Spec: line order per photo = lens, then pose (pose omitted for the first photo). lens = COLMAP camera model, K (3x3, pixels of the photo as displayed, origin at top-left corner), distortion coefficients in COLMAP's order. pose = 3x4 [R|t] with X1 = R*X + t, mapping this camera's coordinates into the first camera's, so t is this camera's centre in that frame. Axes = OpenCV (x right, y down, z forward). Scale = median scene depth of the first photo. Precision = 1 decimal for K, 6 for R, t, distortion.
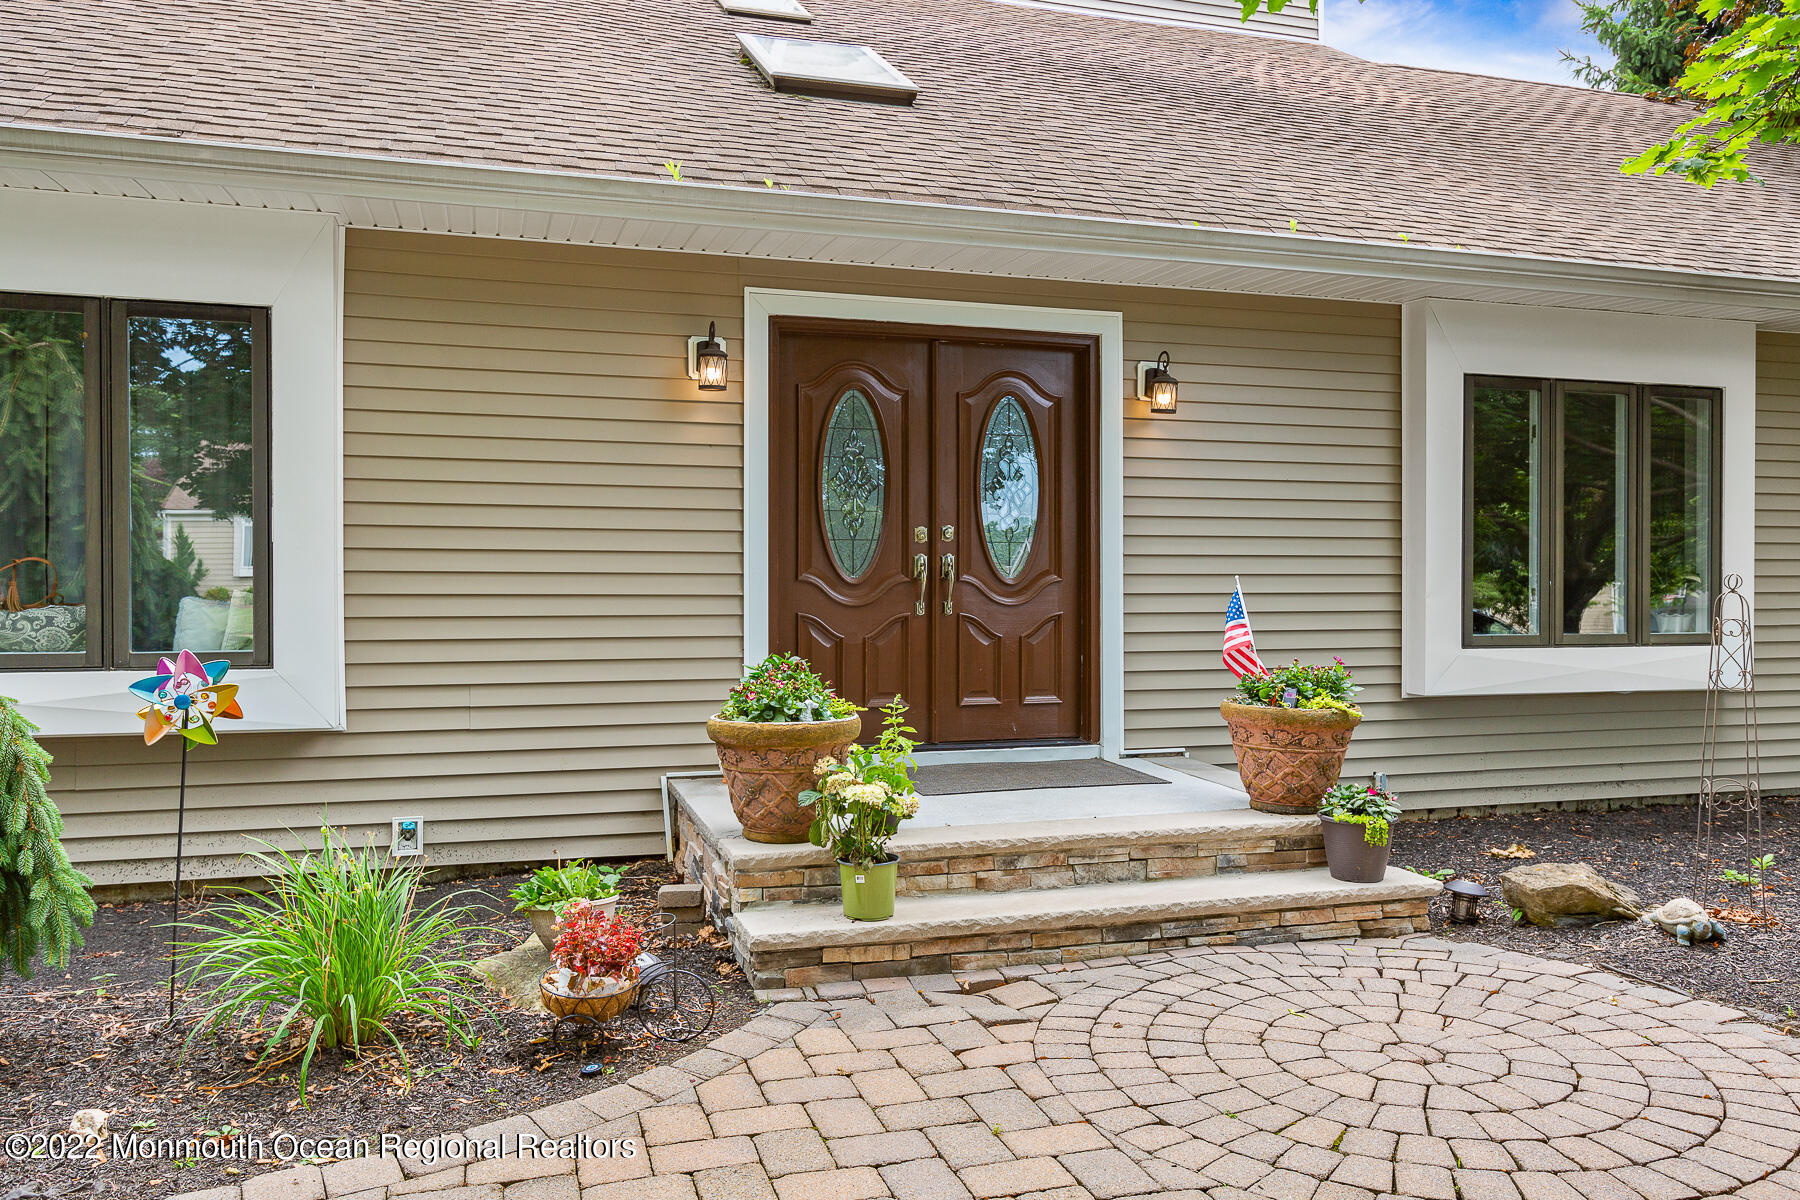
lens RADIAL K [[1365.0, 0, 900.0], [0, 1365.0, 600.0], [0, 0, 1]] dist [0.008301, 0.001841]
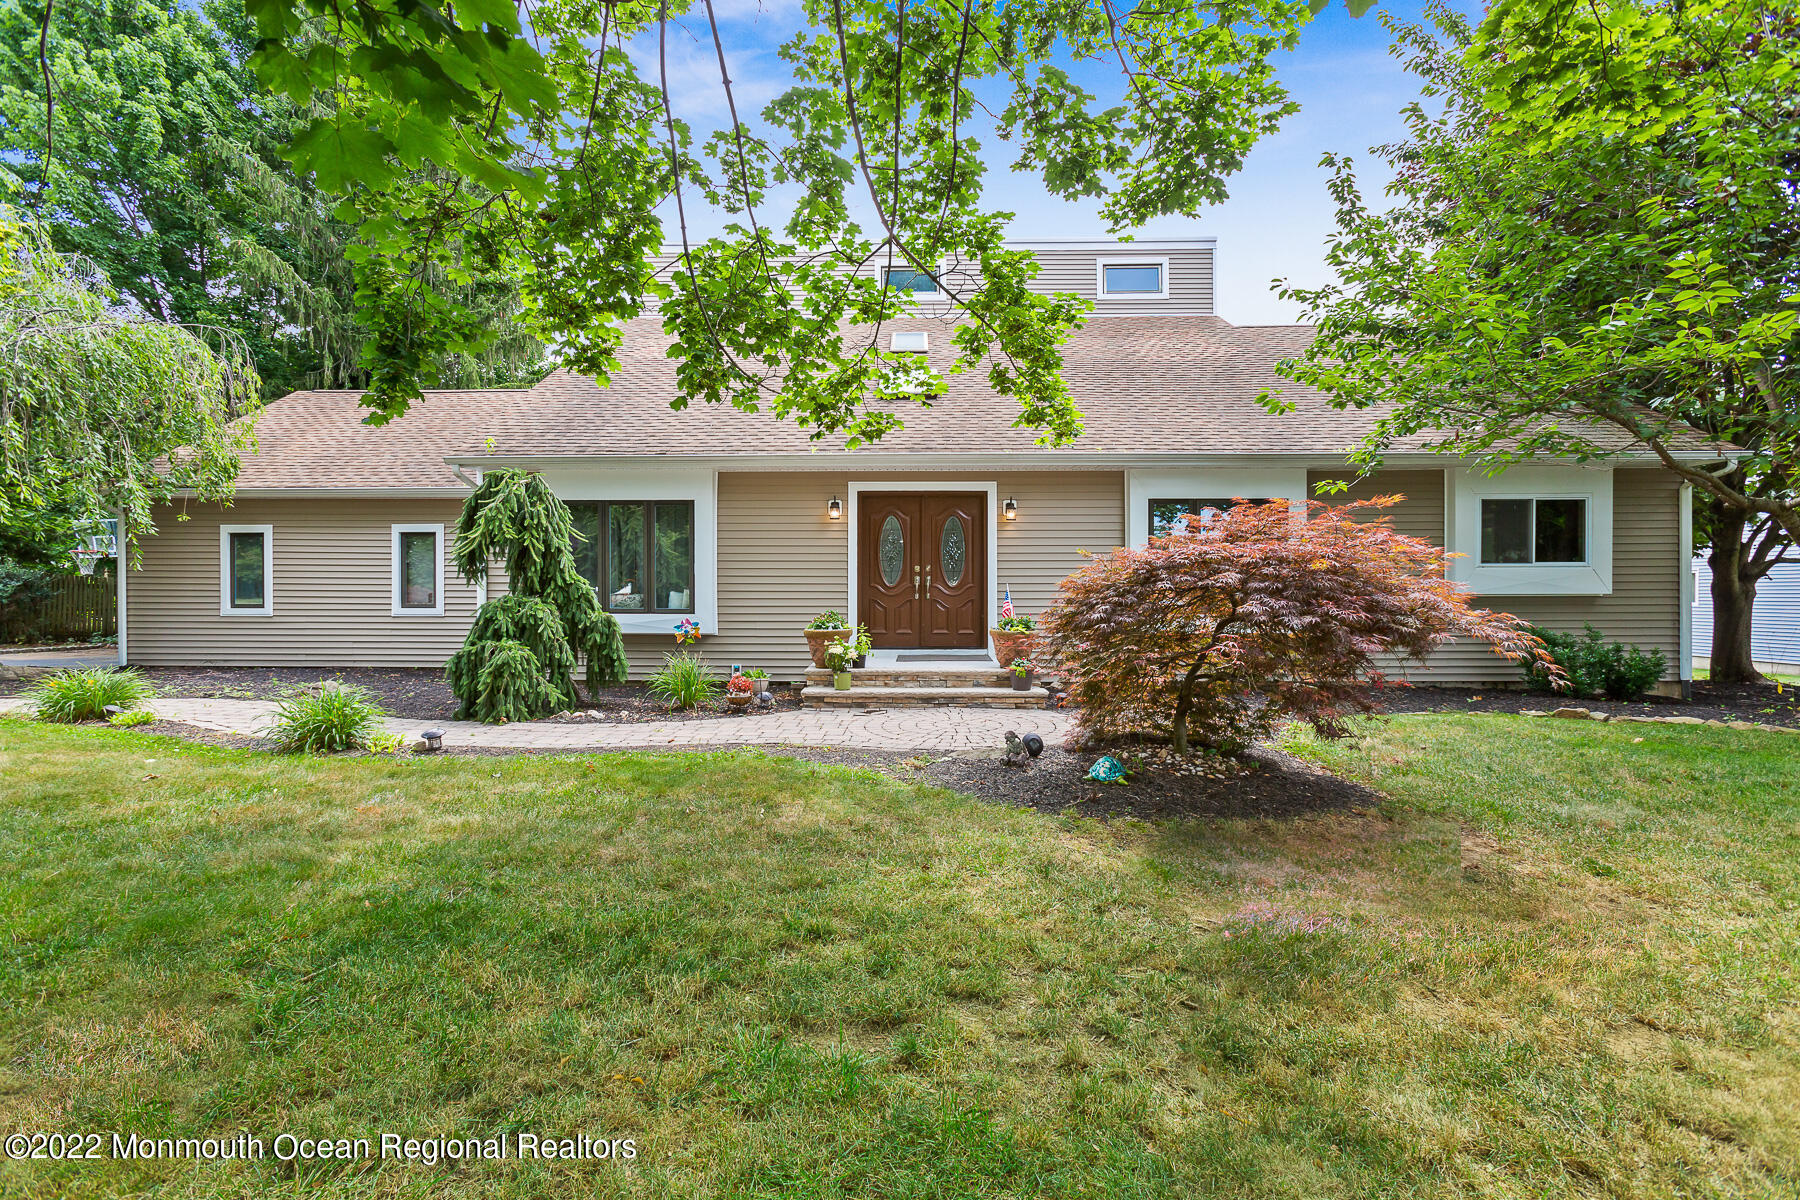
lens RADIAL K [[799.3, 0, 900.0], [0, 799.3, 600.0], [0, 0, 1]] dist [-0.001521, 0.000160]
pose [[0.945914, 0.000693, -0.324417, 0.523783], [-0.002728, 0.999979, -0.005816, 0.024199], [0.324406, 0.006386, 0.945896, -0.527178]]
